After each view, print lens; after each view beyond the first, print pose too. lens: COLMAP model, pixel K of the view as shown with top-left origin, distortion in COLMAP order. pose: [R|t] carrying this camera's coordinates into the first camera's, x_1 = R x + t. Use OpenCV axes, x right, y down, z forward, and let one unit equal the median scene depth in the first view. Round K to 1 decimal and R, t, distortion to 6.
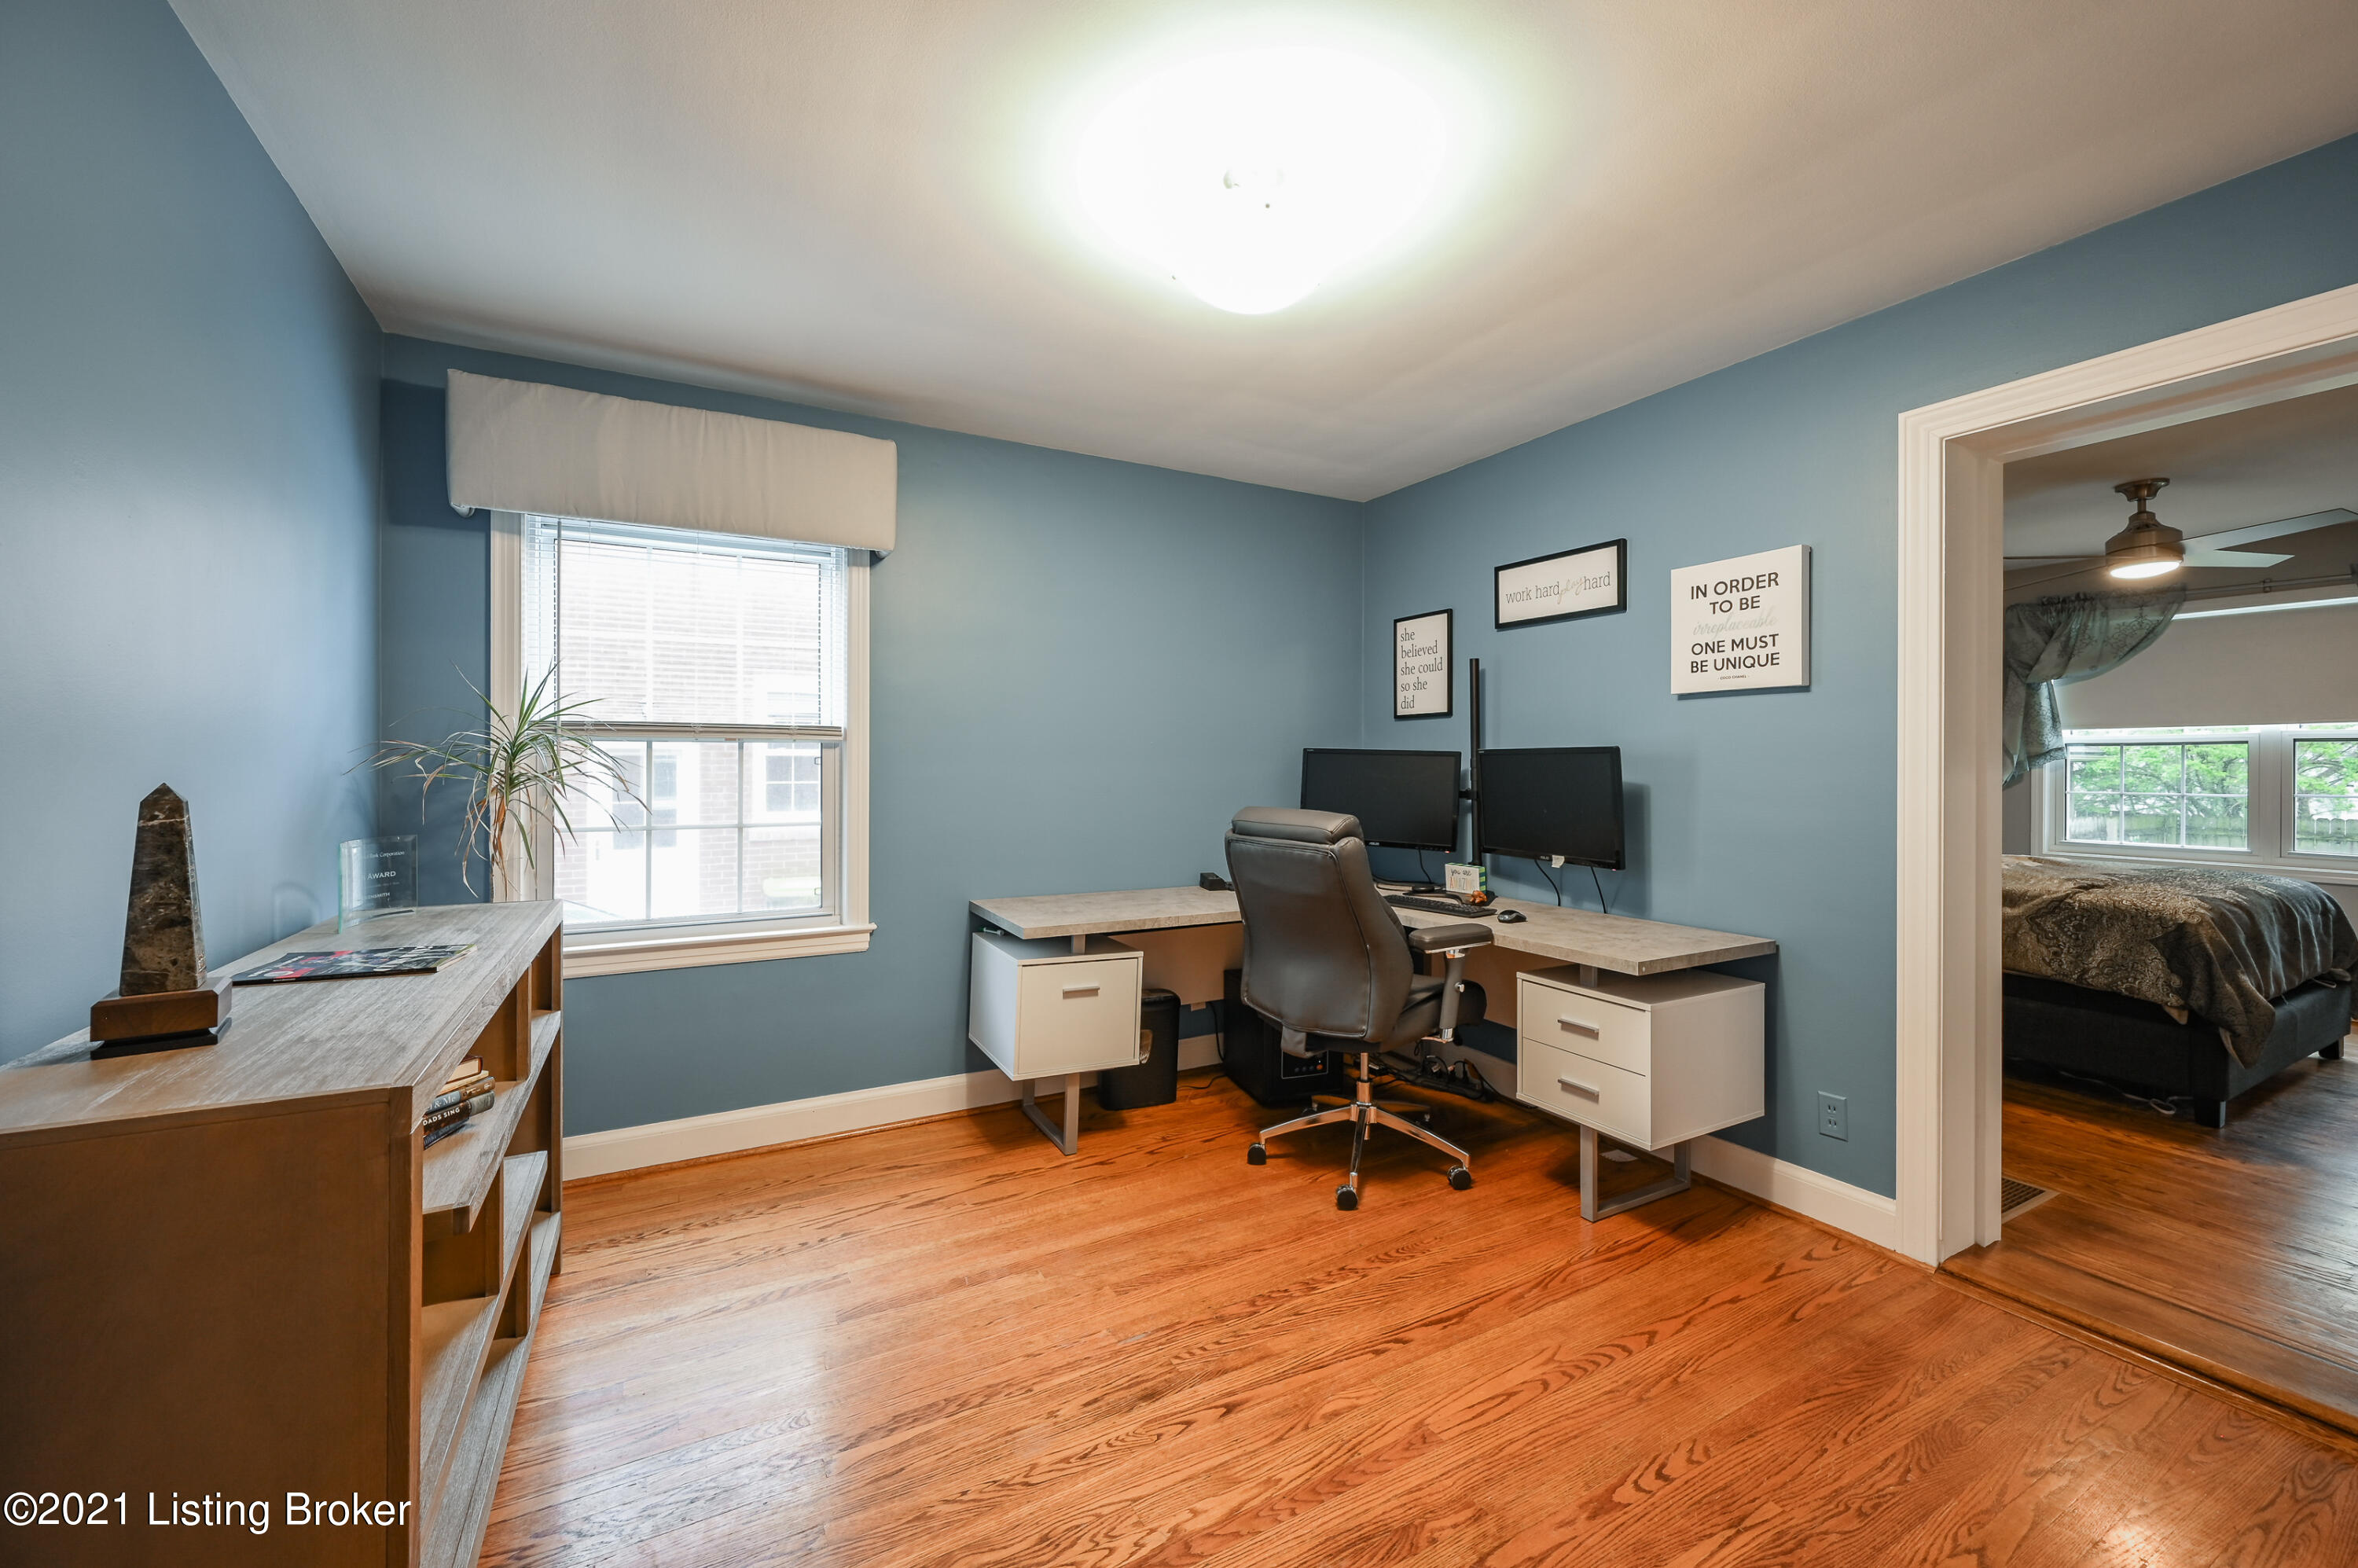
lens RADIAL K [[937.5, 0, 1178.4], [0, 937.5, 765.3], [0, 0, 1]] dist [-0.000508, 0.000494]
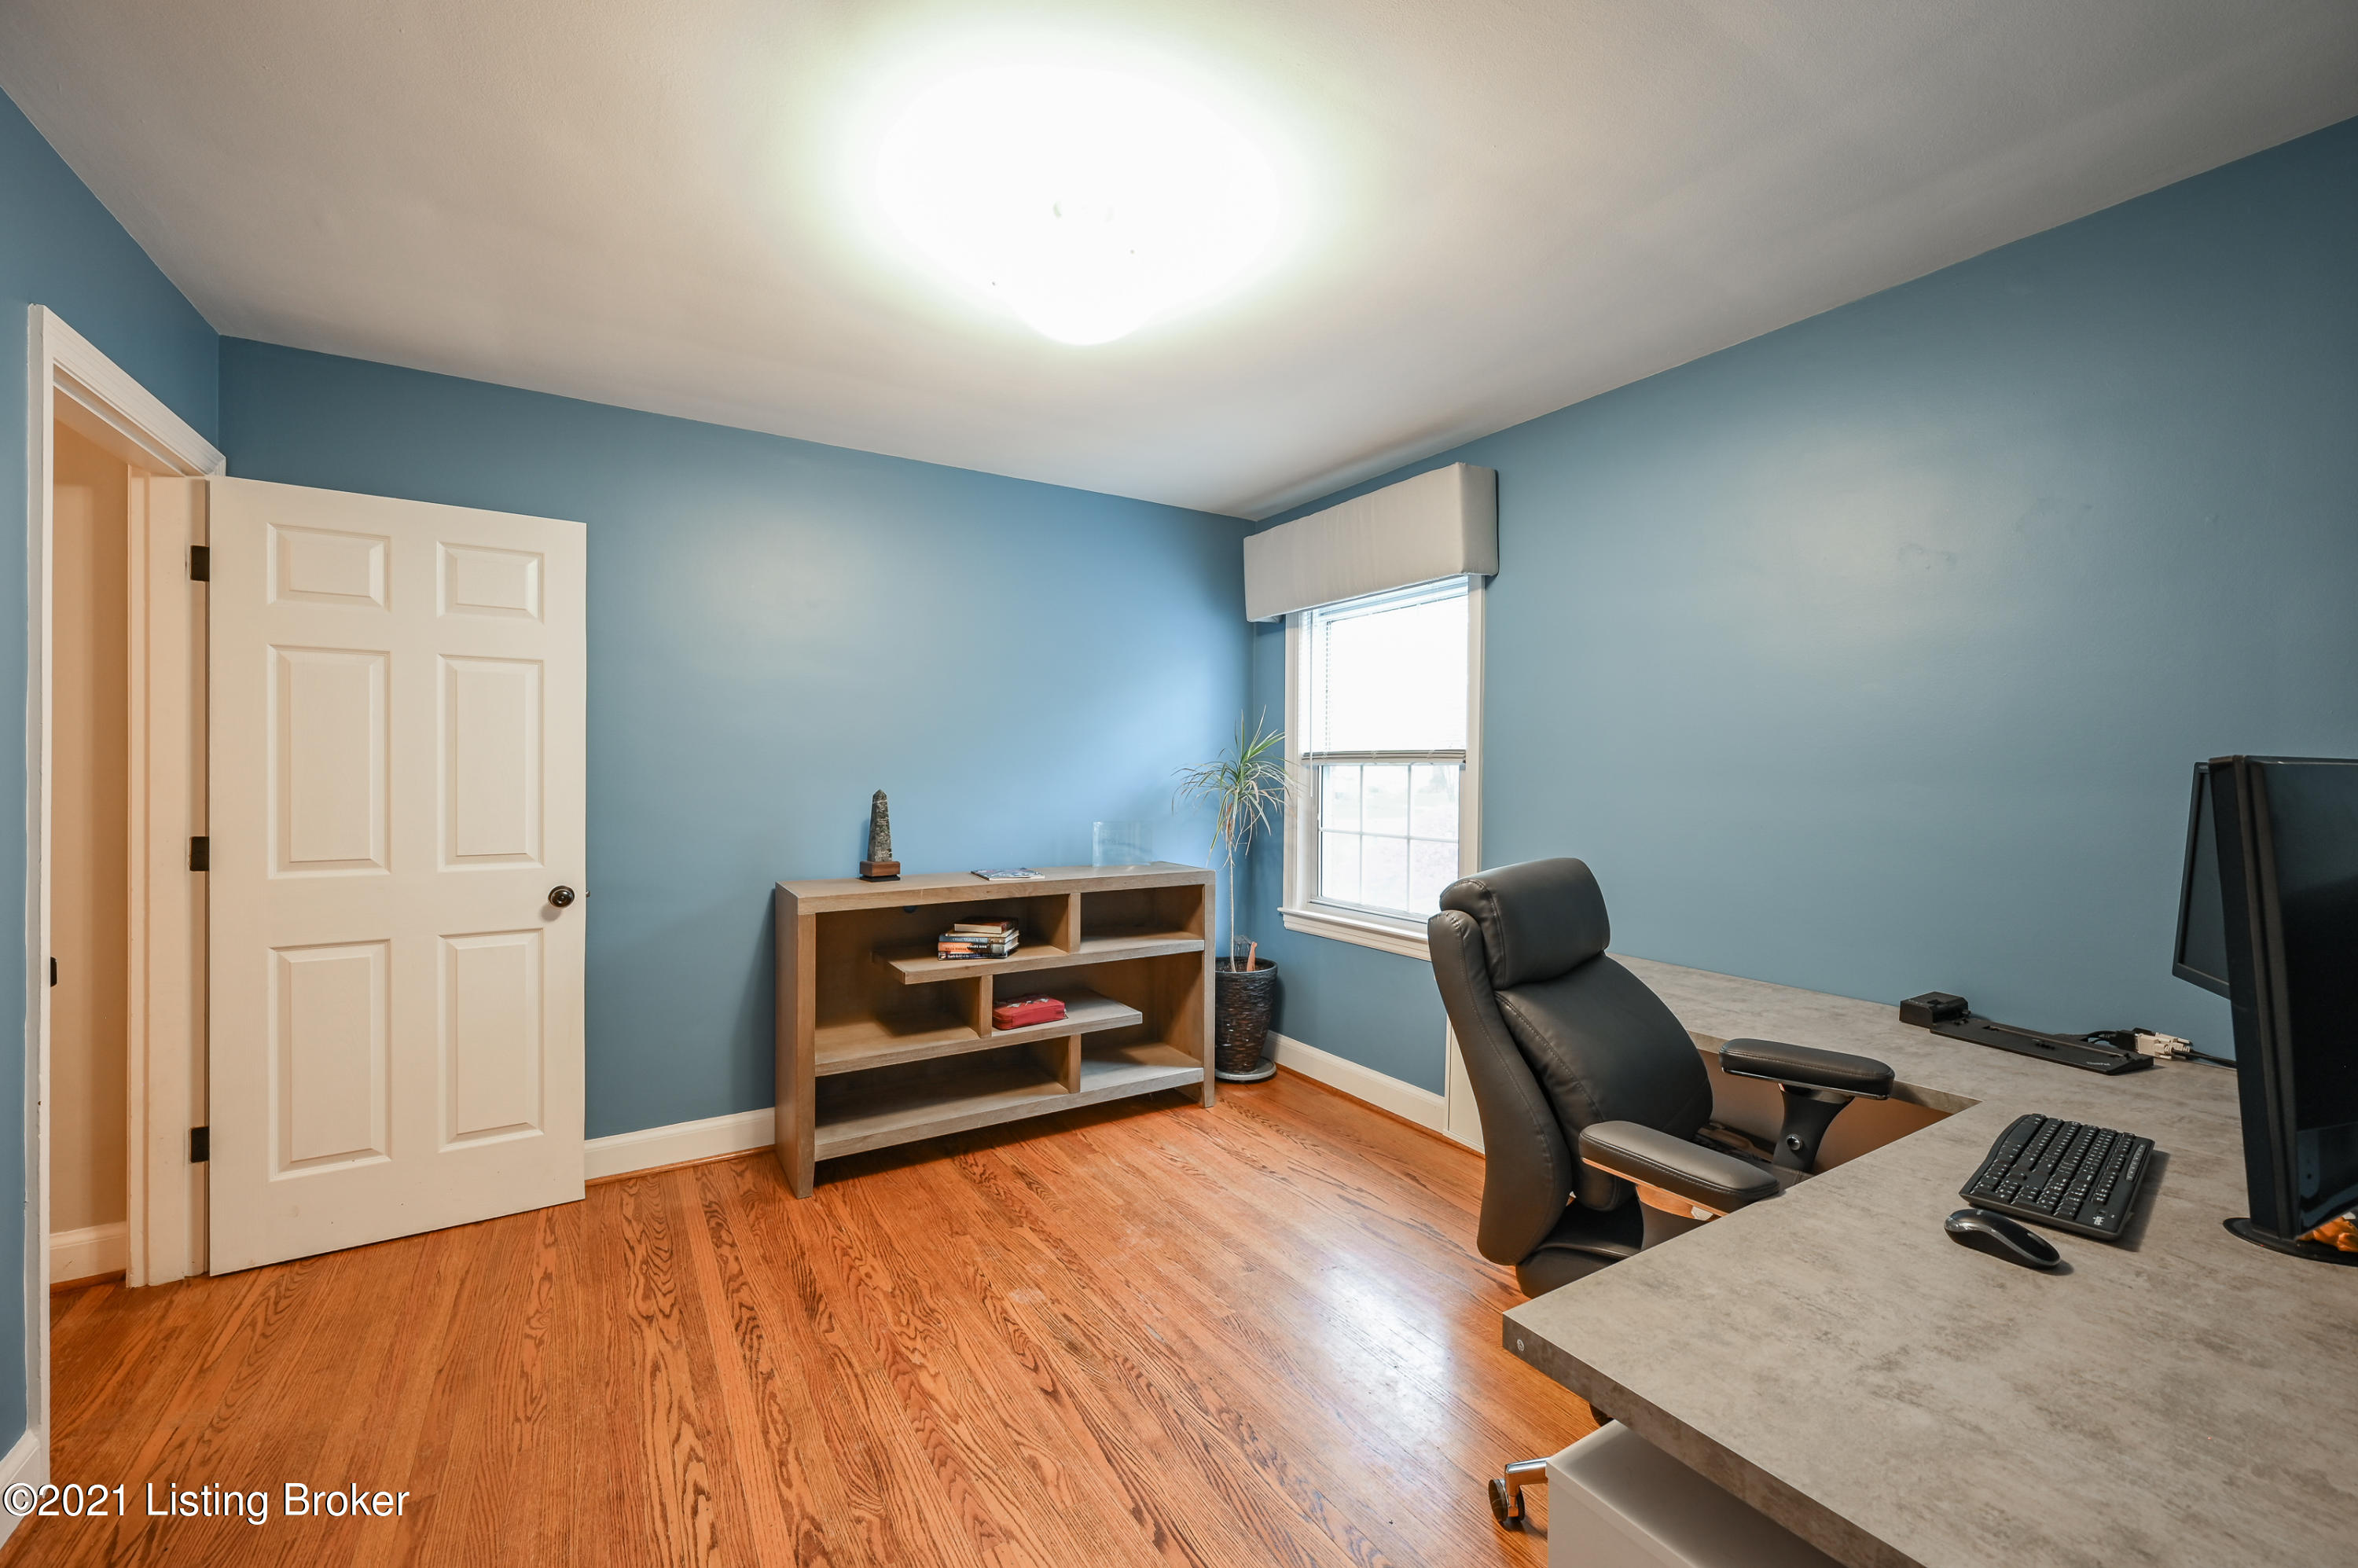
lens RADIAL K [[937.5, 0, 1178.6], [0, 937.5, 776.9], [0, 0, 1]] dist [-0.000508, 0.000494]
pose [[0.058994, 0.005807, -0.998241, 1.089106], [-0.006568, 0.999964, 0.005429, -0.024154], [0.998237, 0.006236, 0.059030, 1.040452]]
